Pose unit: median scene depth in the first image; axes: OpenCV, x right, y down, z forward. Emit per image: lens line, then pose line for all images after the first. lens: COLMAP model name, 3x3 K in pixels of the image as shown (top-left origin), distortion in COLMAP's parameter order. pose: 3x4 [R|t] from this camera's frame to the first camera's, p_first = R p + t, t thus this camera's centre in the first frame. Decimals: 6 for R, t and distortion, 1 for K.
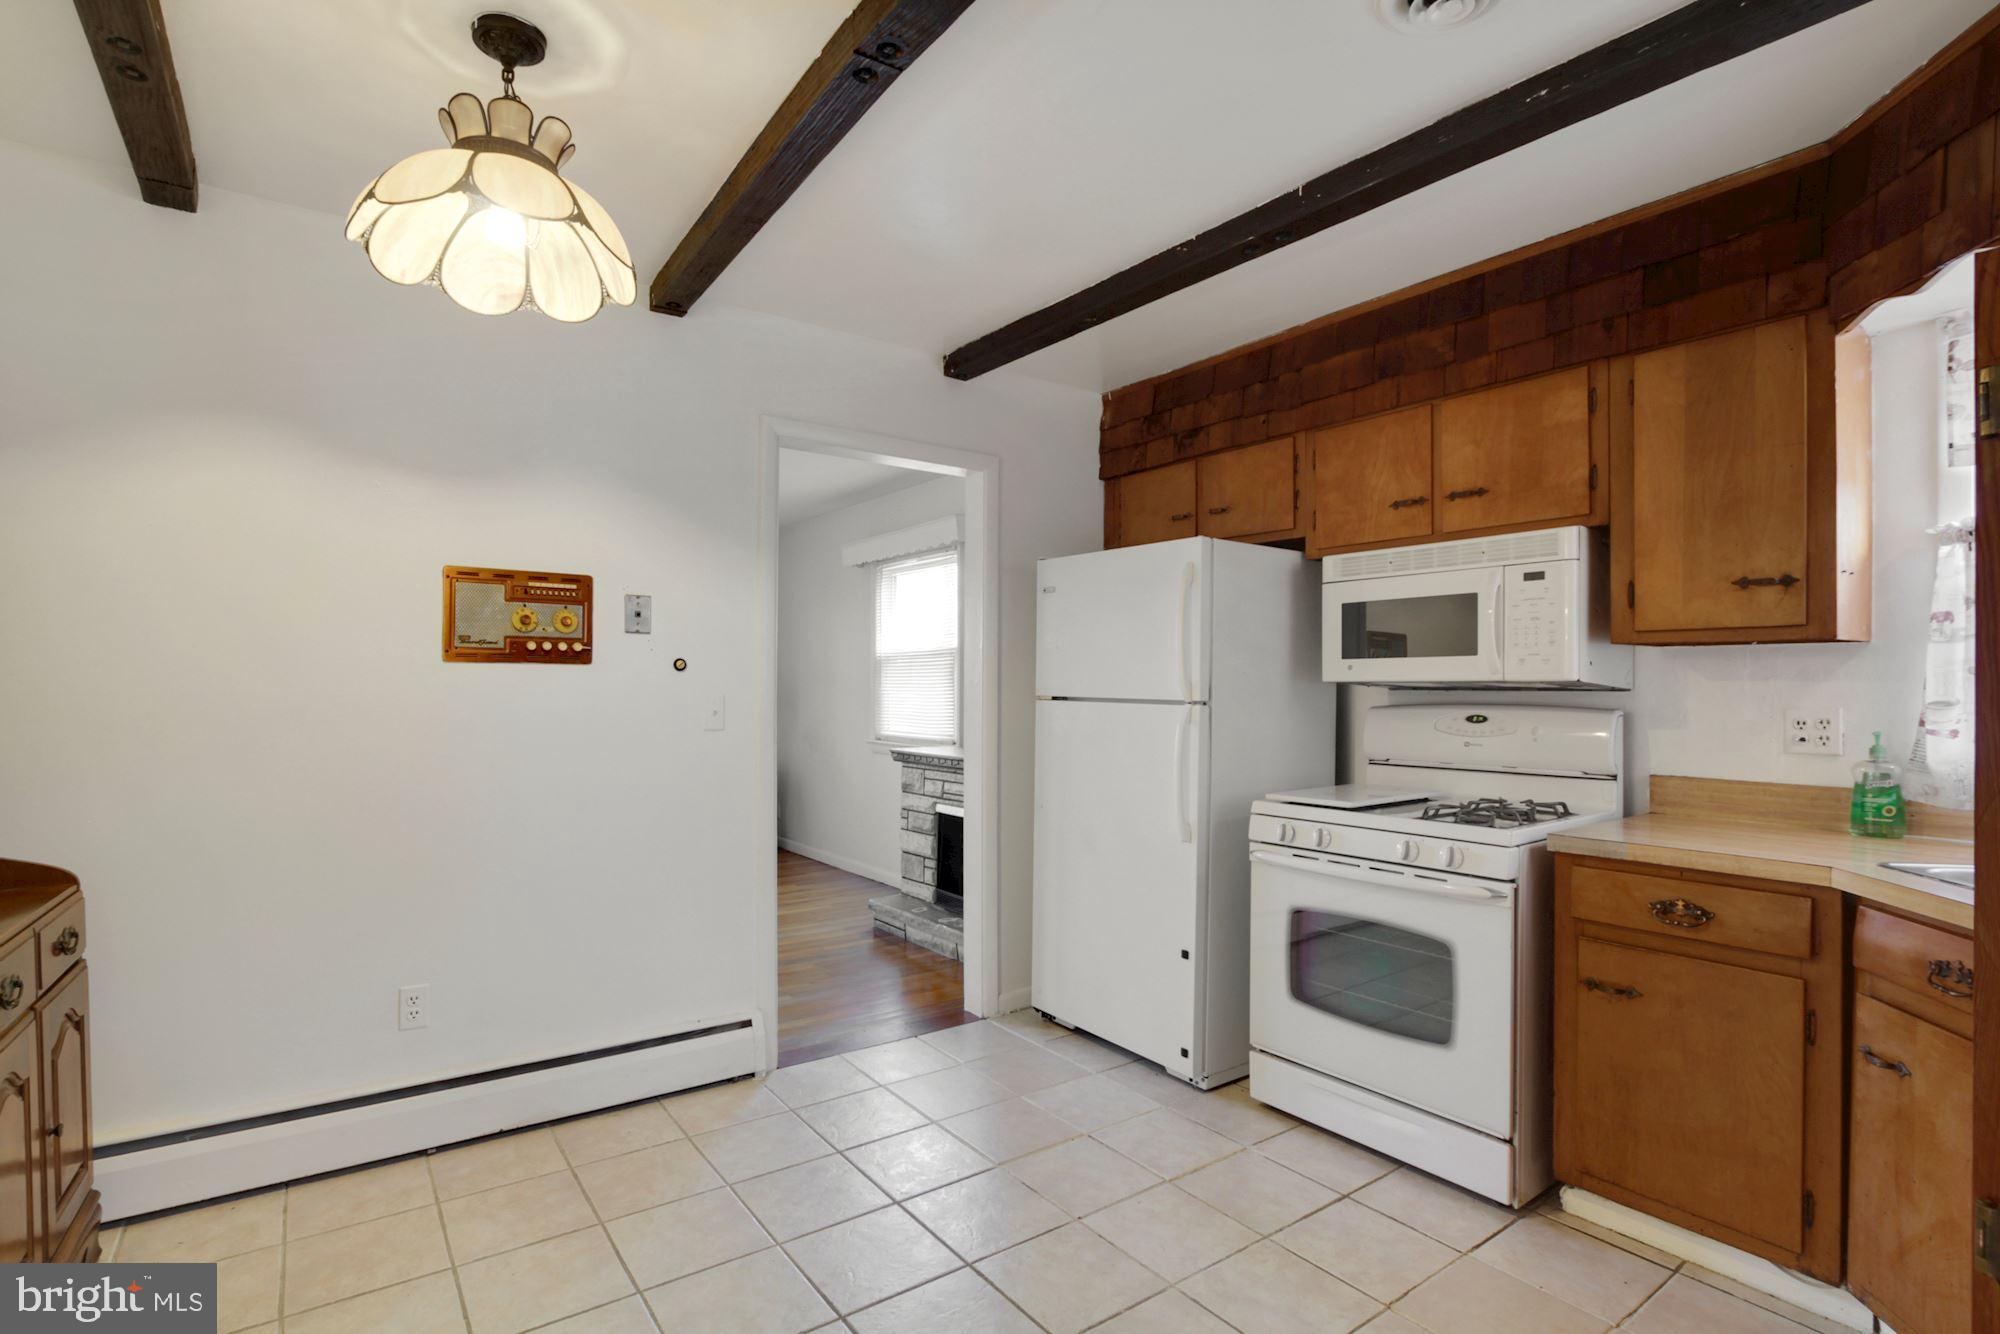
lens RADIAL K [[956.9, 0, 994.7], [0, 956.9, 683.8], [0, 0, 1]] dist [-0.025641, -0.000187]
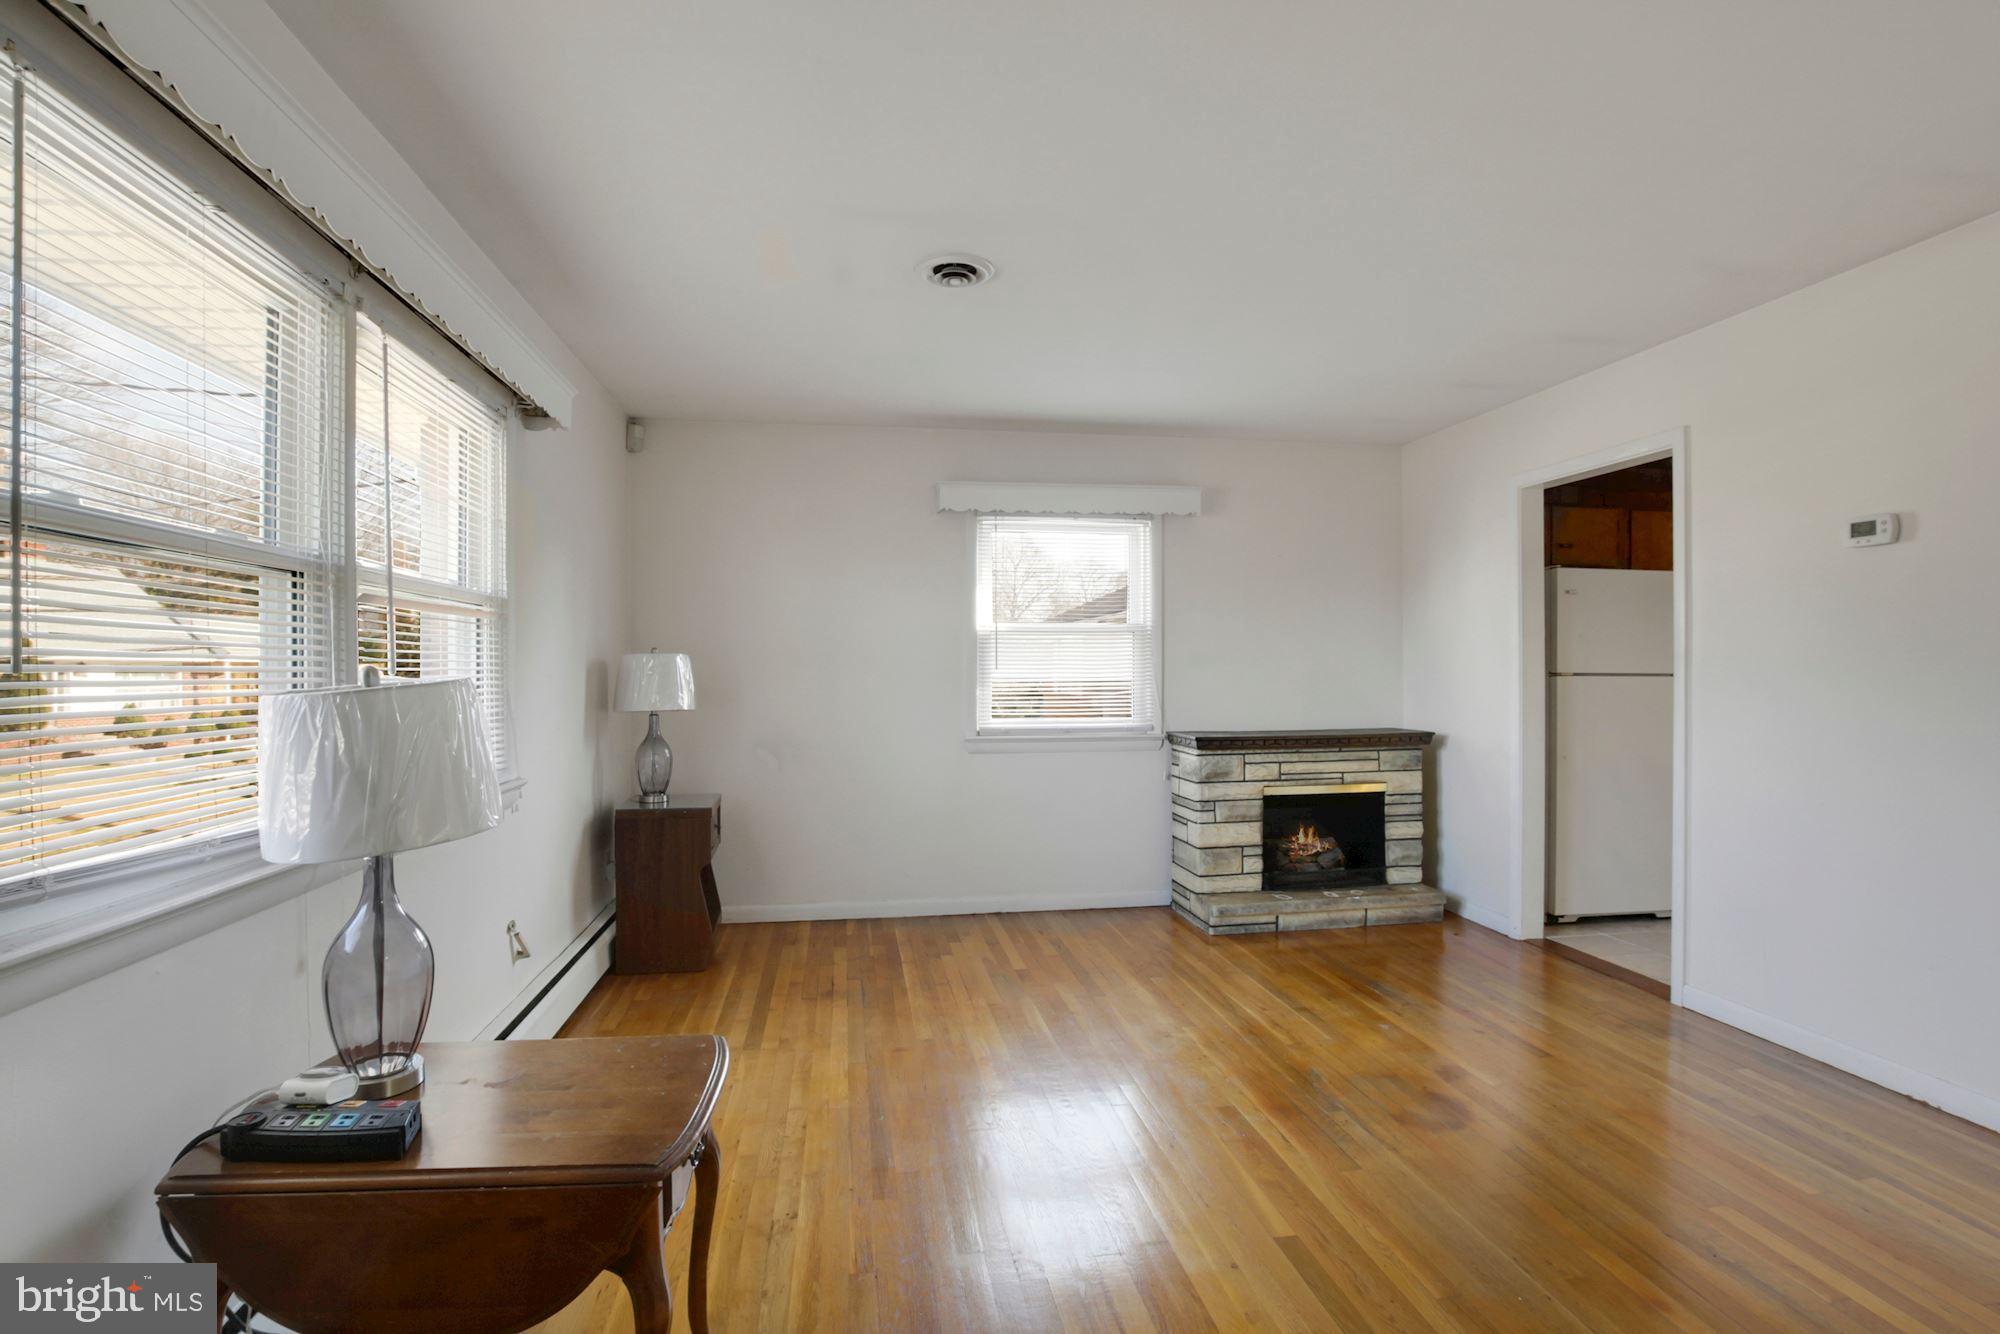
lens RADIAL K [[968.3, 0, 1000.0], [0, 968.3, 667.0], [0, 0, 1]] dist [-0.030250, 0.000999]
pose [[0.458396, -0.001341, 0.888747, -1.948485], [0.003638, 0.999993, -0.000367, 0.003959], [-0.888741, 0.003401, 0.458398, 1.451241]]
